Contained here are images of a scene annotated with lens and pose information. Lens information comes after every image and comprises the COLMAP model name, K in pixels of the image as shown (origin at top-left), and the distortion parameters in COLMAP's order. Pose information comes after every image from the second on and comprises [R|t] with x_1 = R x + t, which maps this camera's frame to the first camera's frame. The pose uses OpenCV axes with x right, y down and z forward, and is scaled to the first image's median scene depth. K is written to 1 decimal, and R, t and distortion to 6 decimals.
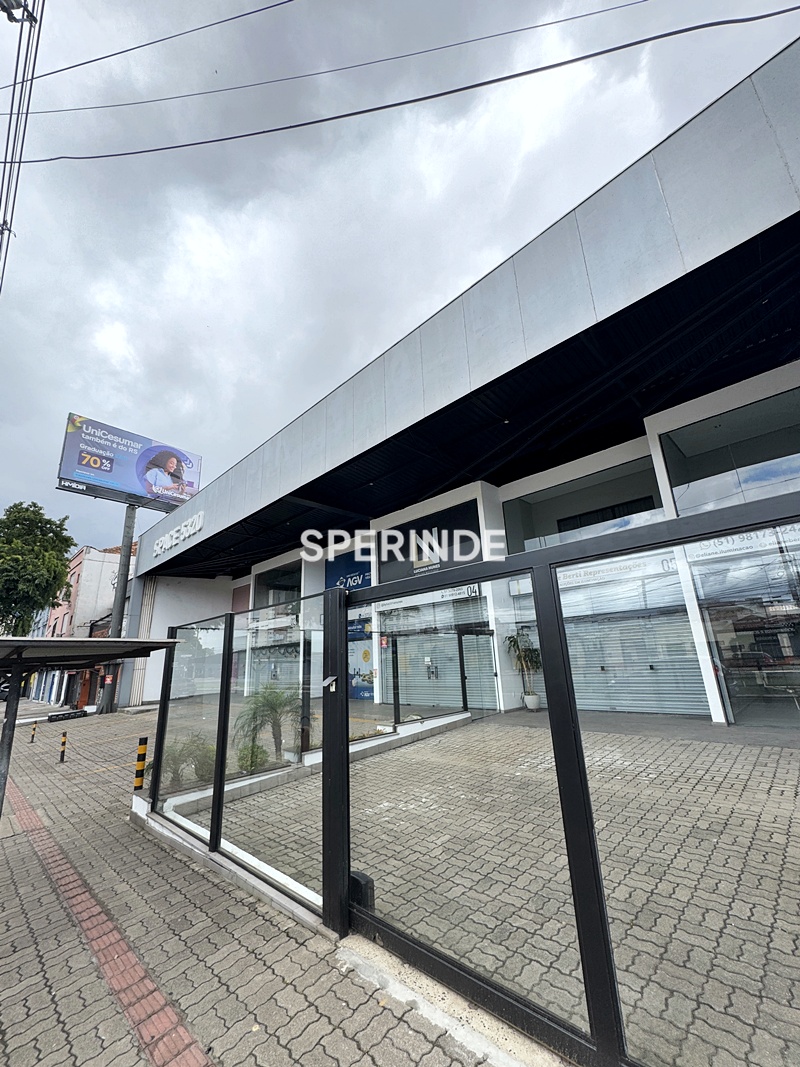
lens RADIAL K [[428.3, 0, 404.3], [0, 428.3, 534.0], [0, 0, 1]] dist [-0.005616, 0.000924]
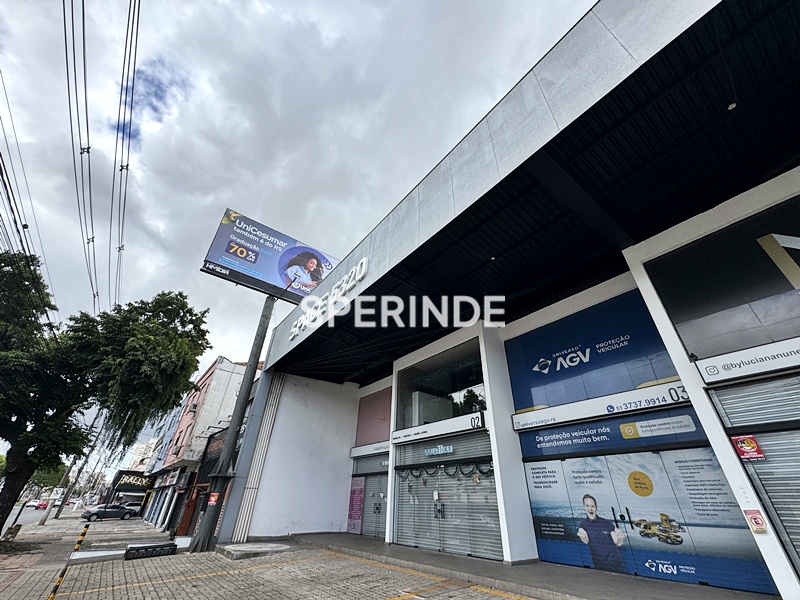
lens RADIAL K [[321.1, 0, 399.6], [0, 321.1, 297.0], [0, 0, 1]] dist [-0.005616, 0.000924]
pose [[0.988334, -0.013286, -0.151720, -0.254270], [-0.031663, 0.956497, -0.290020, 0.141015], [0.148973, 0.291440, 0.944918, 0.377870]]
